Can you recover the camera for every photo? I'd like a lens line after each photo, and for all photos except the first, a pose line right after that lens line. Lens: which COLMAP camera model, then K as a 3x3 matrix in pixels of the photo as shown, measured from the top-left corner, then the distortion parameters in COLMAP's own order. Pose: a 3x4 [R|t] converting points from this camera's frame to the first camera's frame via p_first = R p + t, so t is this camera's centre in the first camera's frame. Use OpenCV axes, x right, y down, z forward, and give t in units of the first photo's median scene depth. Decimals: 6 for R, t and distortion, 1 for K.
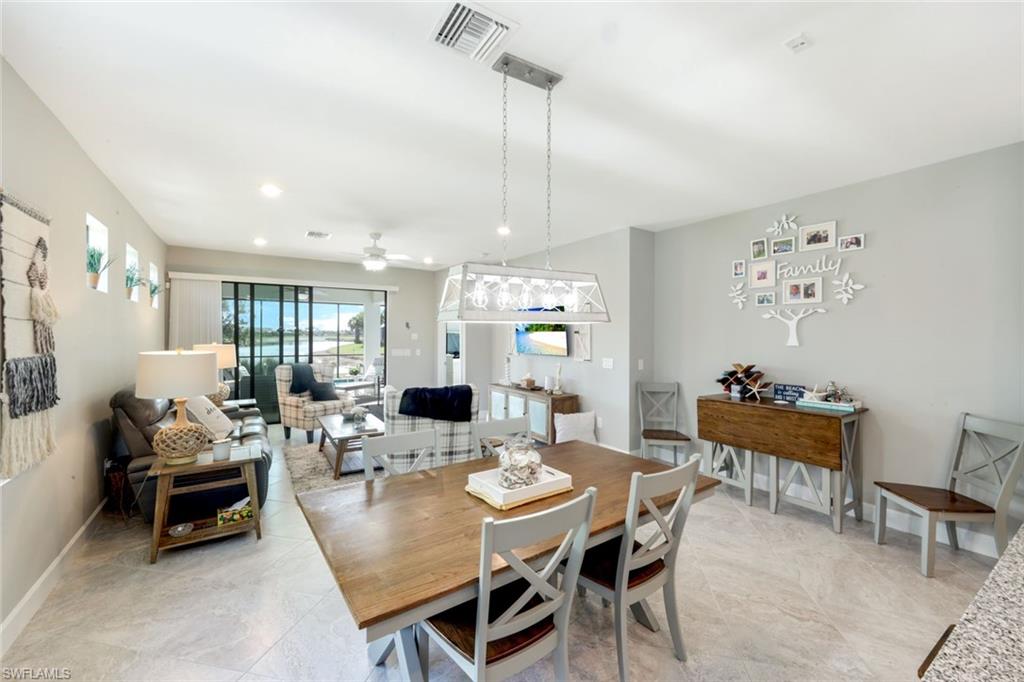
lens RADIAL K [[402.9, 0, 506.4], [0, 402.9, 308.8], [0, 0, 1]] dist [-0.002223, -0.000102]
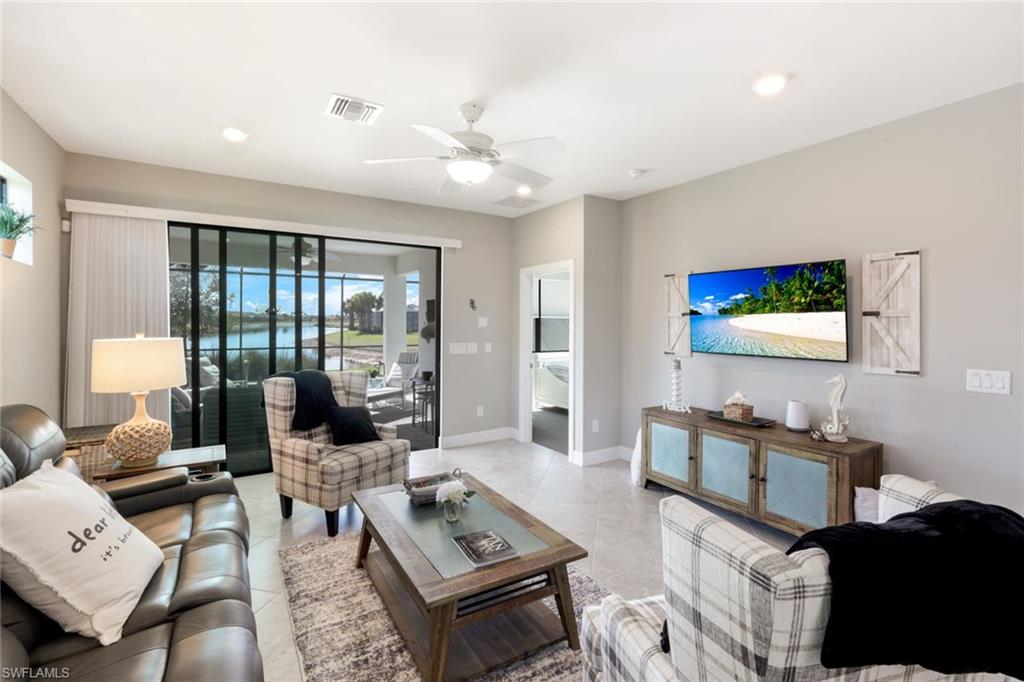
lens RADIAL K [[460.5, 0, 500.7], [0, 460.5, 288.2], [0, 0, 1]] dist [0.000623, 0.000133]
pose [[0.999368, -0.001987, -0.035497, -0.246854], [0.001731, 0.999972, -0.007255, 0.030499], [0.035511, 0.007189, 0.999343, 0.415335]]
